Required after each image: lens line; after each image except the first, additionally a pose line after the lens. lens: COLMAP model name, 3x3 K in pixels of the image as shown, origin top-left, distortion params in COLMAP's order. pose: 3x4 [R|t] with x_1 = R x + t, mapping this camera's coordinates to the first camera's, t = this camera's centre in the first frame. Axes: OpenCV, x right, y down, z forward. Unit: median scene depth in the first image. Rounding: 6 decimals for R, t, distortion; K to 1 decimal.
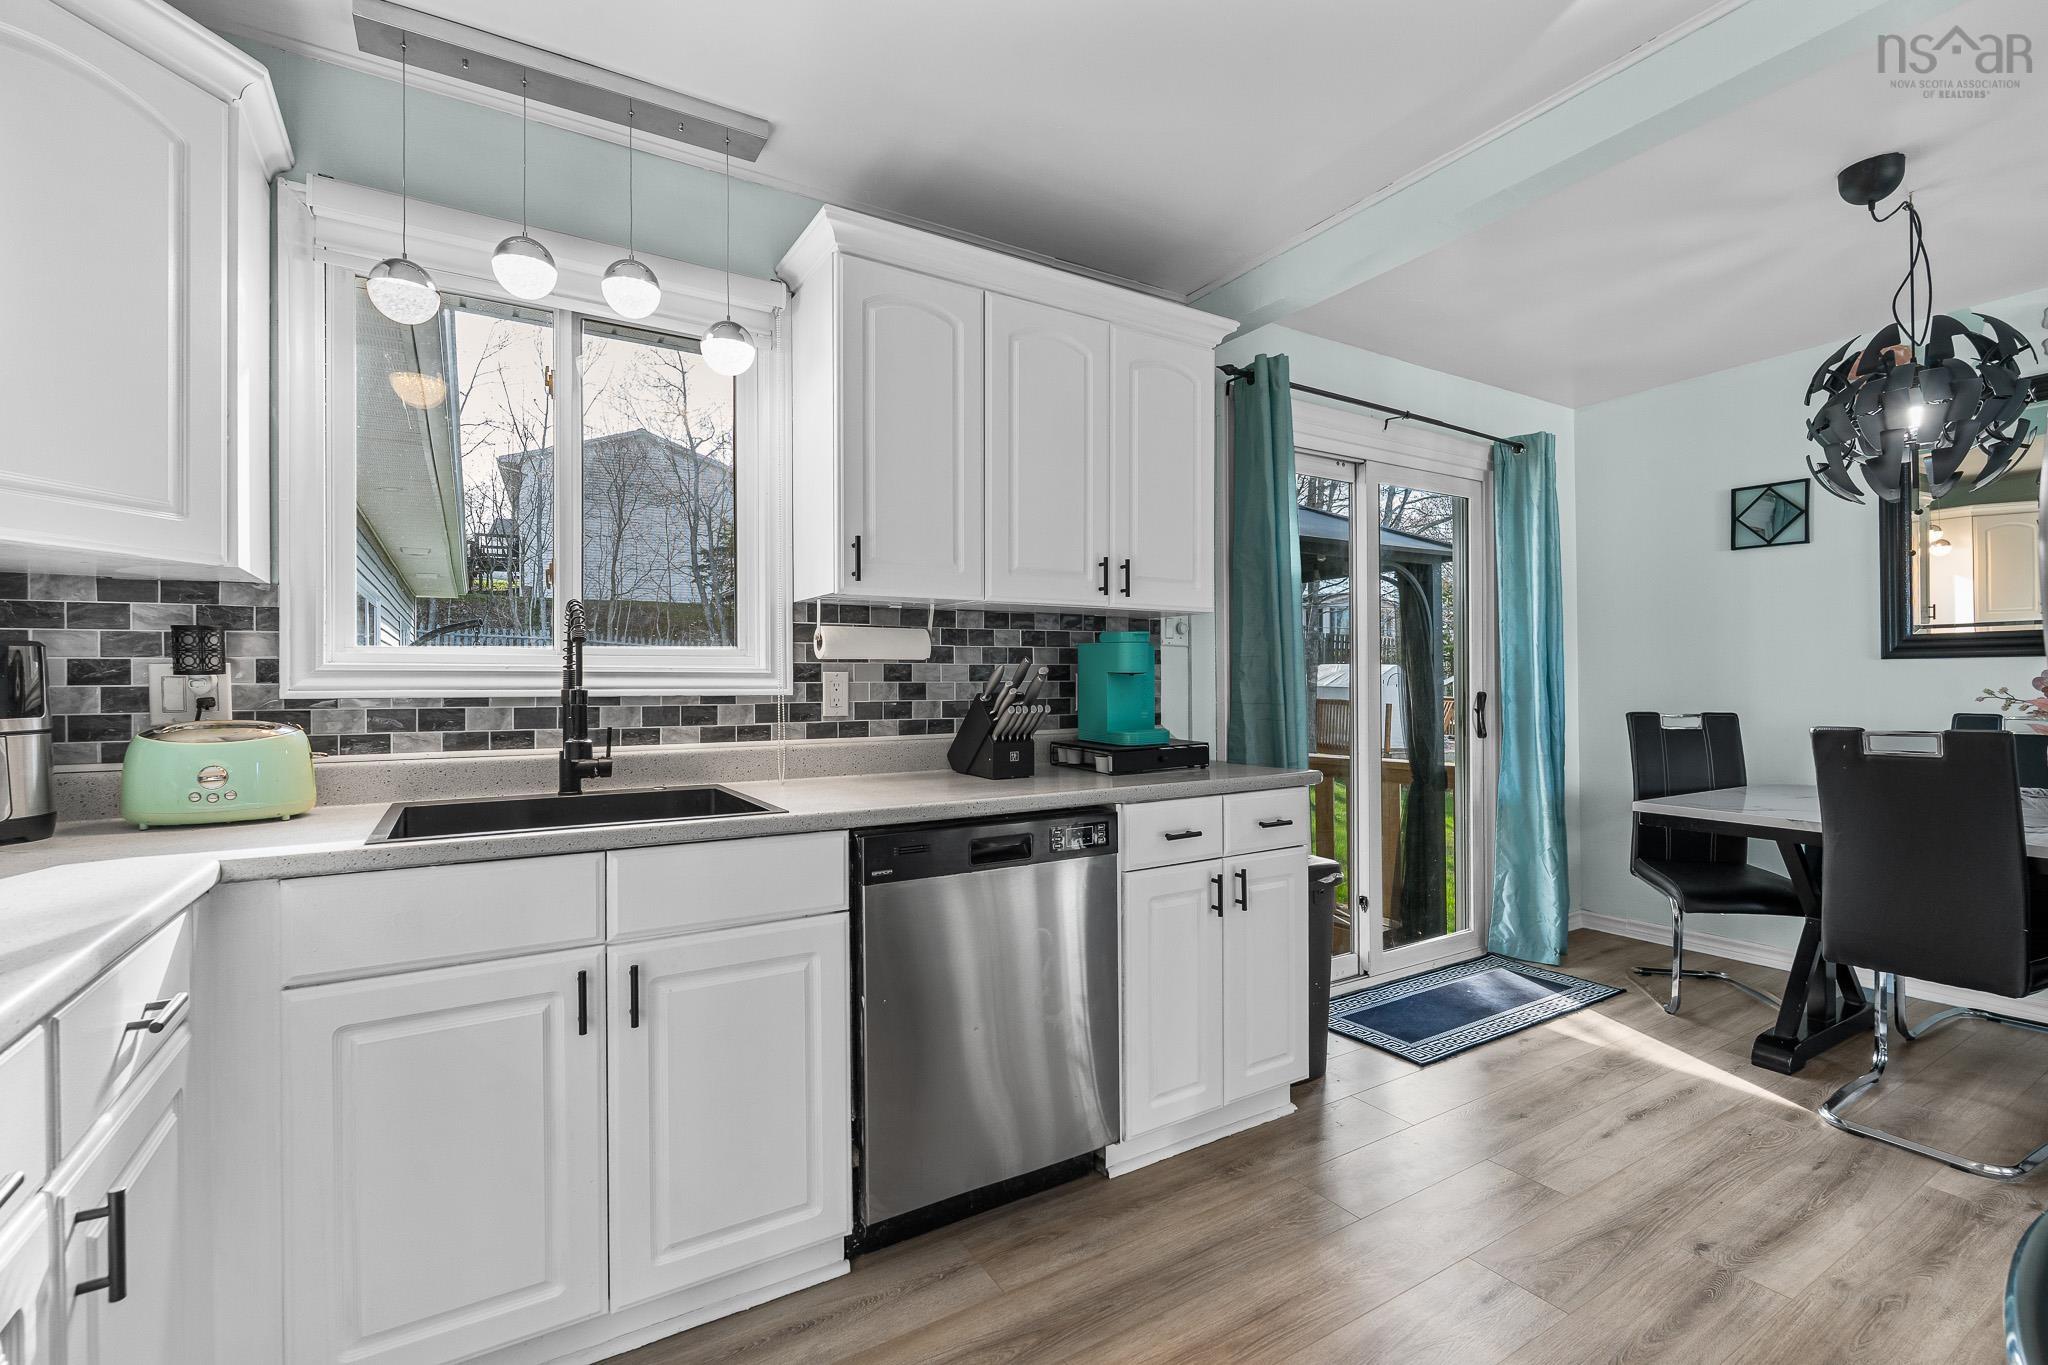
lens RADIAL K [[897.3, 0, 1018.5], [0, 897.3, 680.4], [0, 0, 1]] dist [-0.004791, -0.000425]
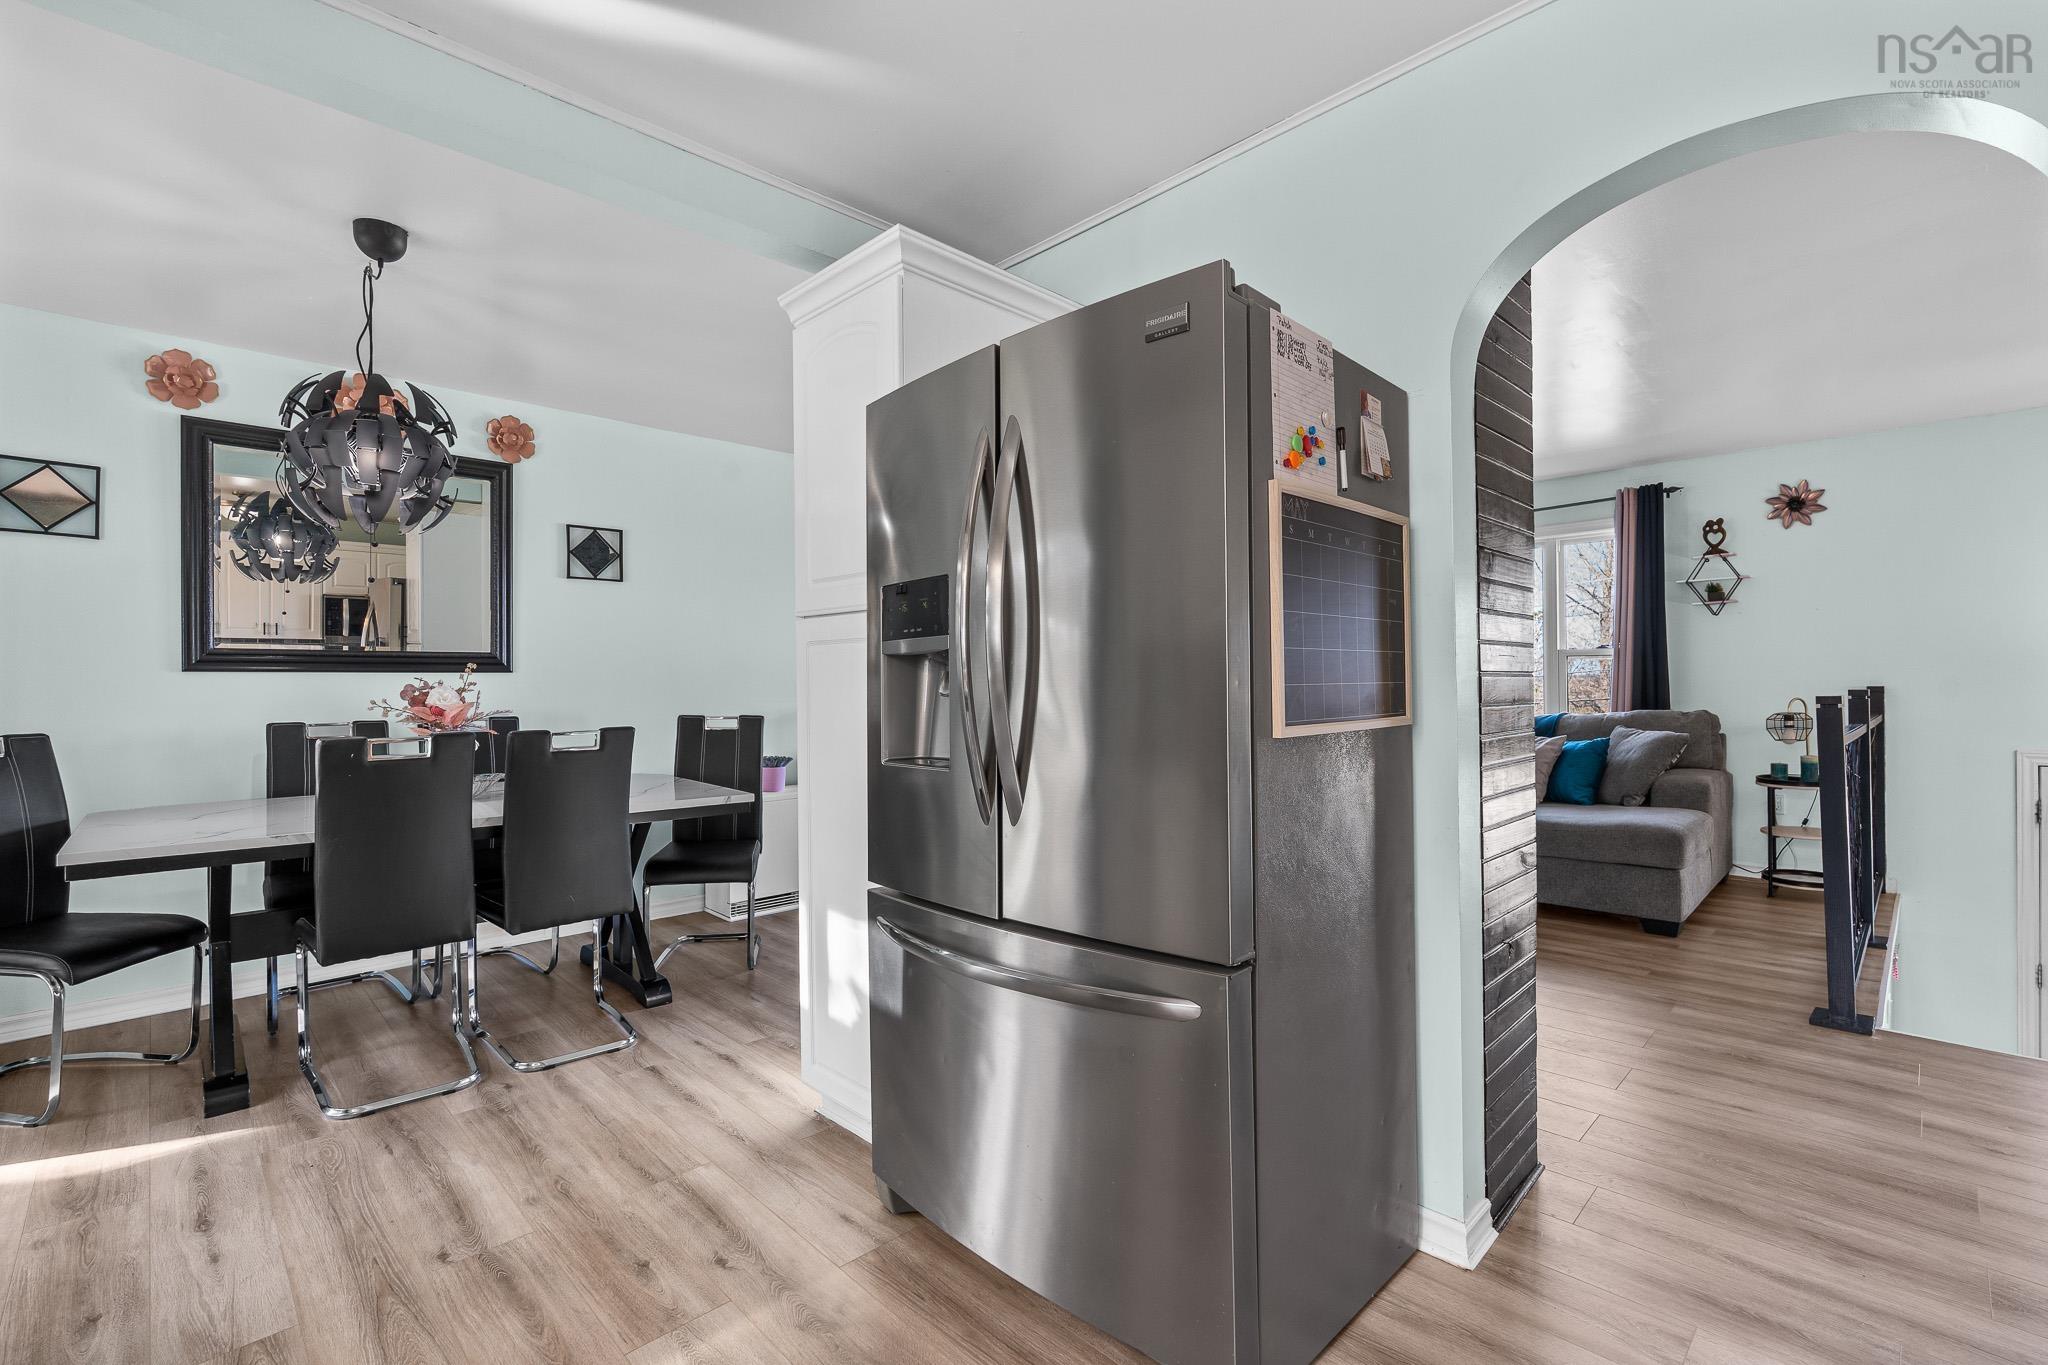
lens RADIAL K [[897.3, 0, 1018.1], [0, 897.3, 680.0], [0, 0, 1]] dist [-0.004791, -0.000425]
pose [[-0.231948, 0.014843, 0.972615, -0.287634], [0.002563, 0.999889, -0.014648, 0.003524], [-0.972725, -0.000904, -0.231960, 0.472799]]
